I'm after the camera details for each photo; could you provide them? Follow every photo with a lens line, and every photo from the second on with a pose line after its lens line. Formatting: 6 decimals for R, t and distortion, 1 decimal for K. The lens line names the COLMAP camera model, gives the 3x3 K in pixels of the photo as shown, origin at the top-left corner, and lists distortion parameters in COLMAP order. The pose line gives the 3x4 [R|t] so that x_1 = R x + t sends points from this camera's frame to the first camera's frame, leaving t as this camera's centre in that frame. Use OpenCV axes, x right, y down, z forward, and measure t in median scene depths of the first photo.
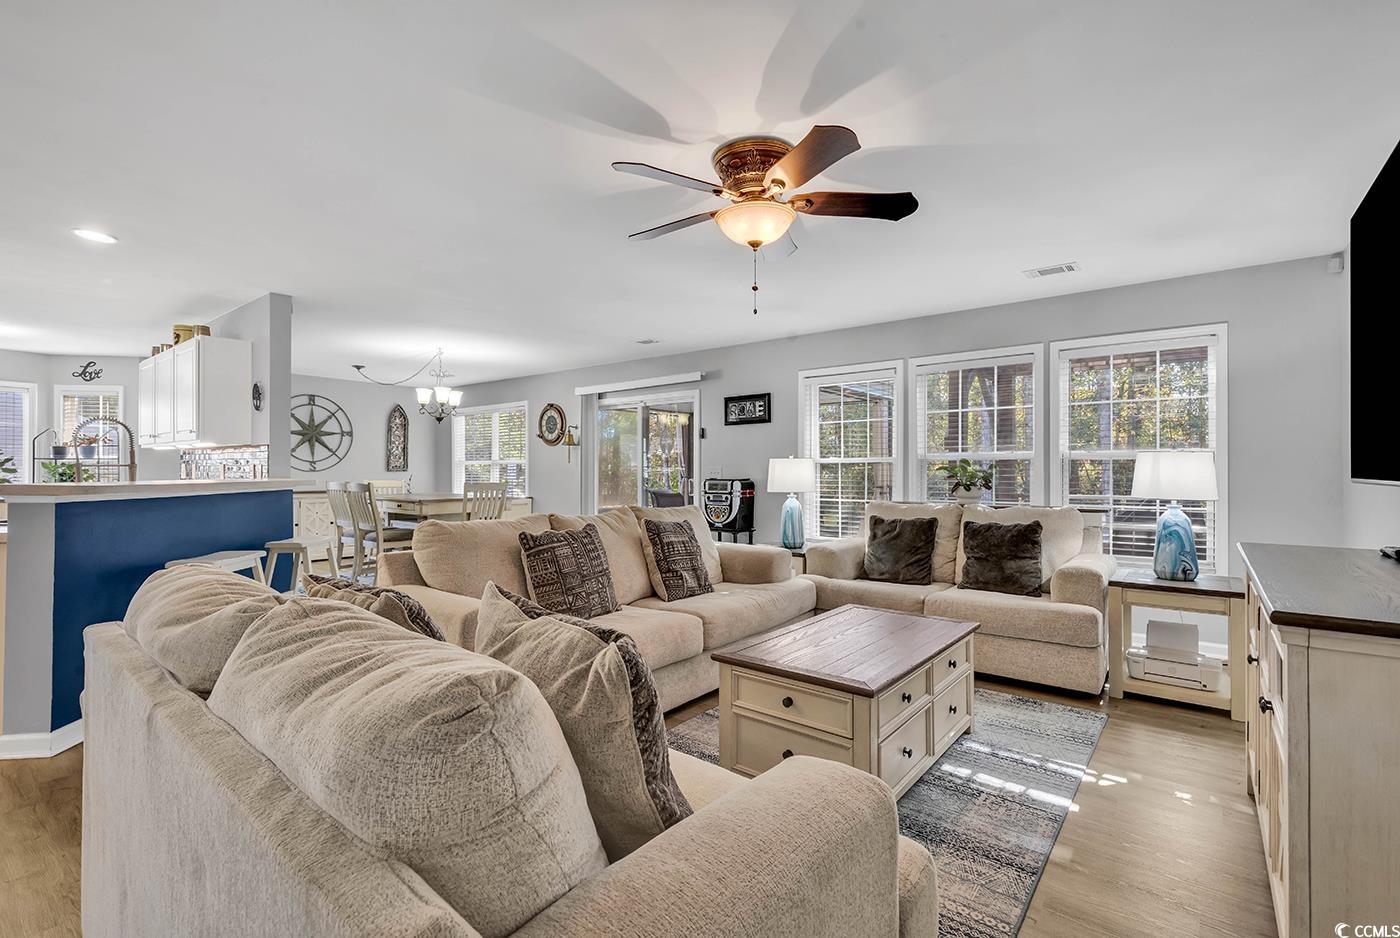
lens RADIAL K [[633.1, 0, 696.9], [0, 633.1, 469.3], [0, 0, 1]] dist [0.004929, -0.000658]
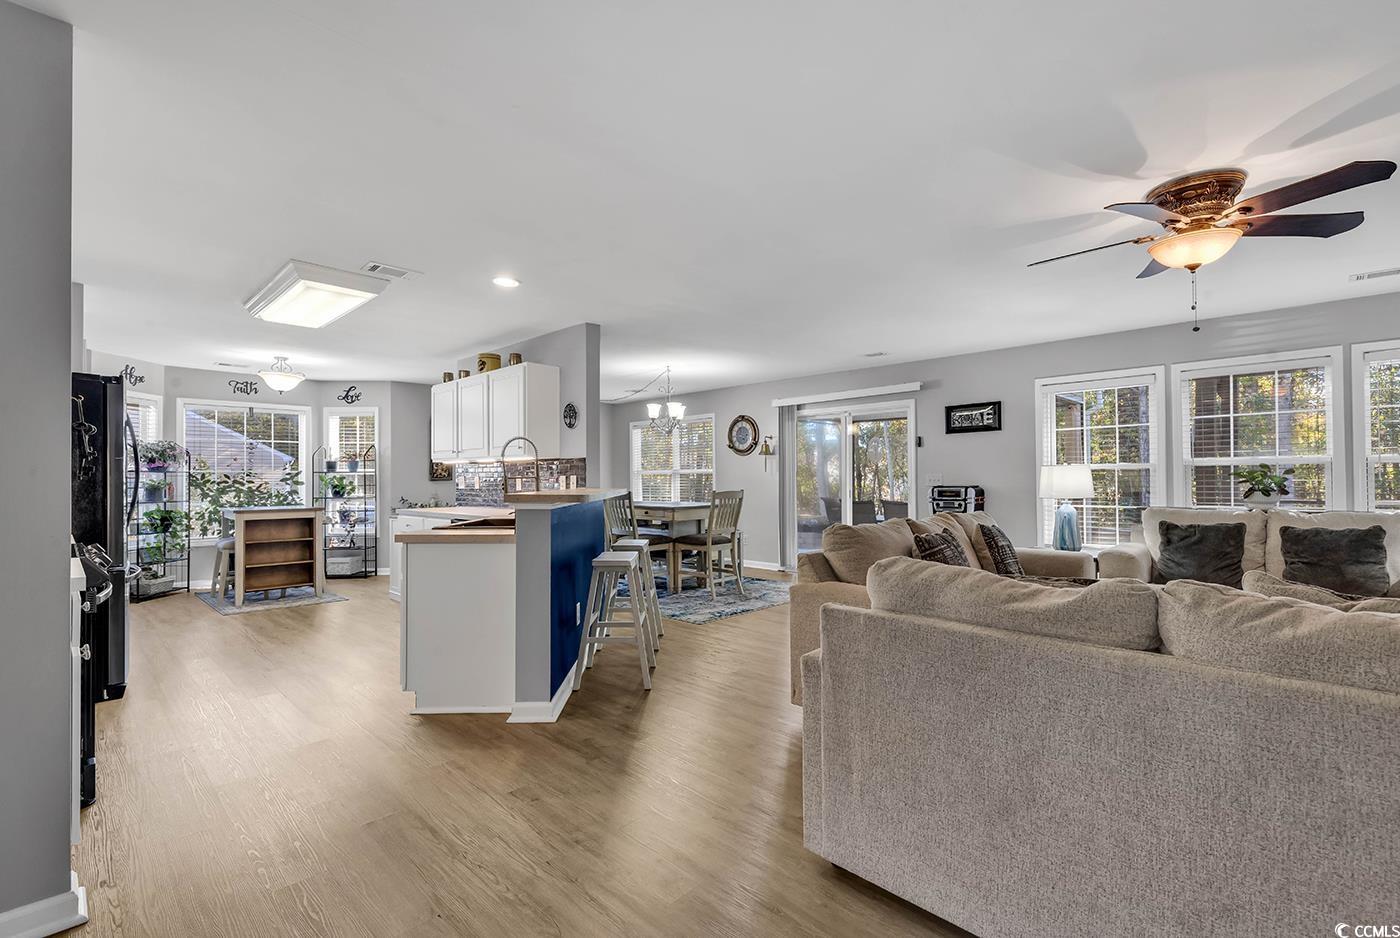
lens RADIAL K [[633.1, 0, 701.4], [0, 633.1, 474.1], [0, 0, 1]] dist [0.004929, -0.000658]
pose [[0.994296, -0.009224, -0.106254, -0.269095], [0.008722, 0.999949, -0.005186, -0.002366], [0.106296, 0.004229, 0.994326, -0.068278]]
